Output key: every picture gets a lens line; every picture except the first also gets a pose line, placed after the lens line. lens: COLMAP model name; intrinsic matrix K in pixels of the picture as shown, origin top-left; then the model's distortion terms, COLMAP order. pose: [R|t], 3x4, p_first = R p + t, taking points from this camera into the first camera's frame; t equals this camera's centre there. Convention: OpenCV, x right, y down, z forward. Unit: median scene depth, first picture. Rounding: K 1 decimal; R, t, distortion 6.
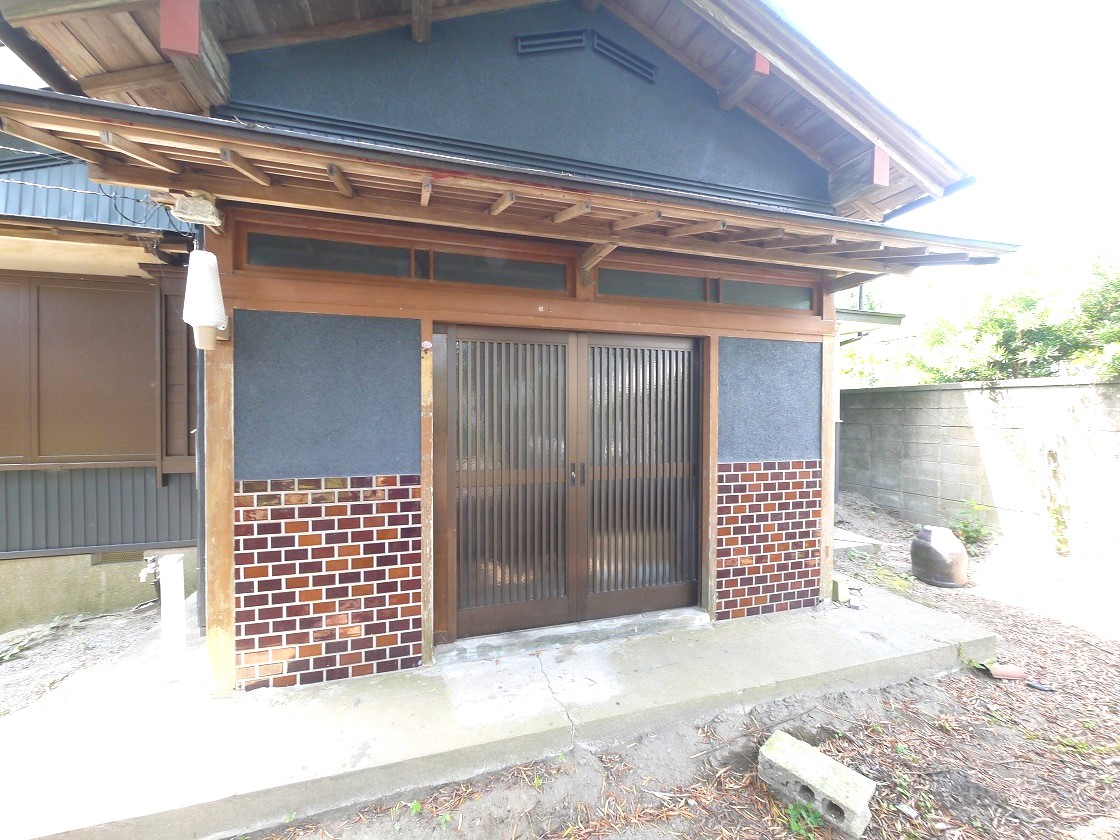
lens RADIAL K [[461.4, 0, 556.5], [0, 461.4, 419.2], [0, 0, 1]] dist [-0.009446, 0.001199]
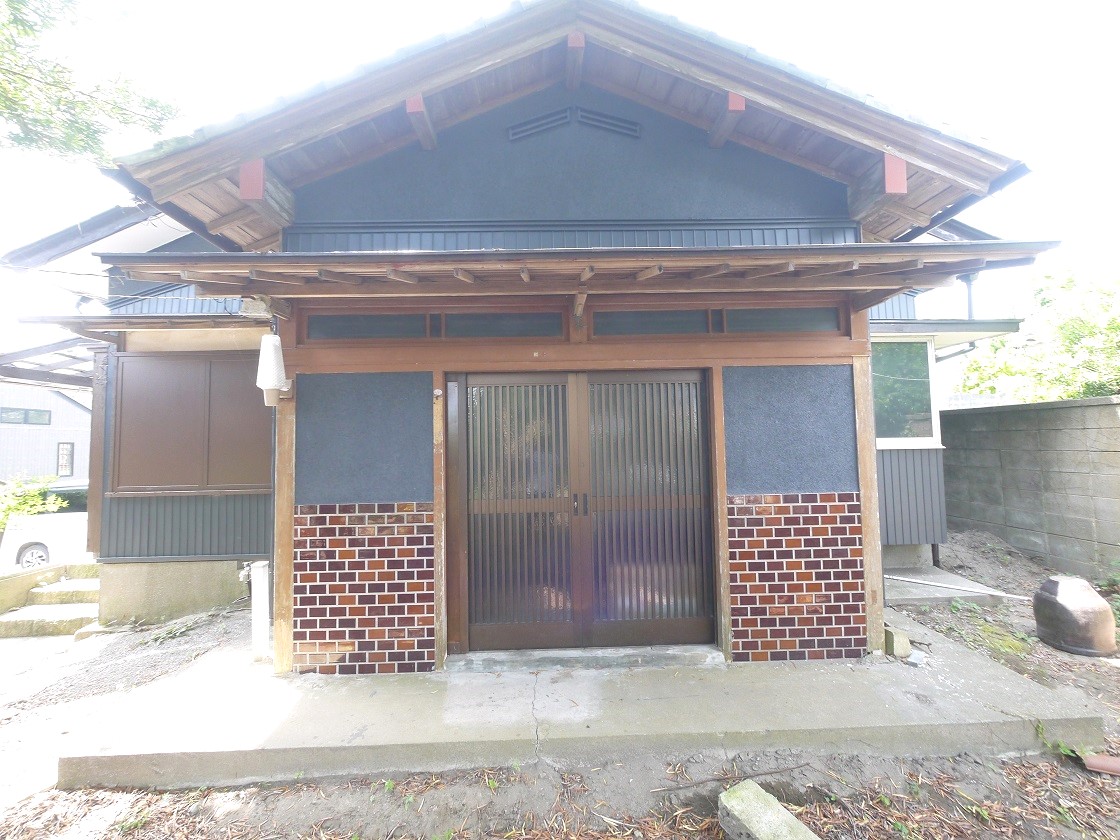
lens RADIAL K [[461.4, 0, 556.5], [0, 461.4, 419.2], [0, 0, 1]] dist [-0.009446, 0.001199]
pose [[0.962220, -0.034735, -0.270048, 0.311578], [0.017435, 0.997654, -0.066202, -0.007591], [0.271714, 0.058993, 0.960568, -0.051219]]
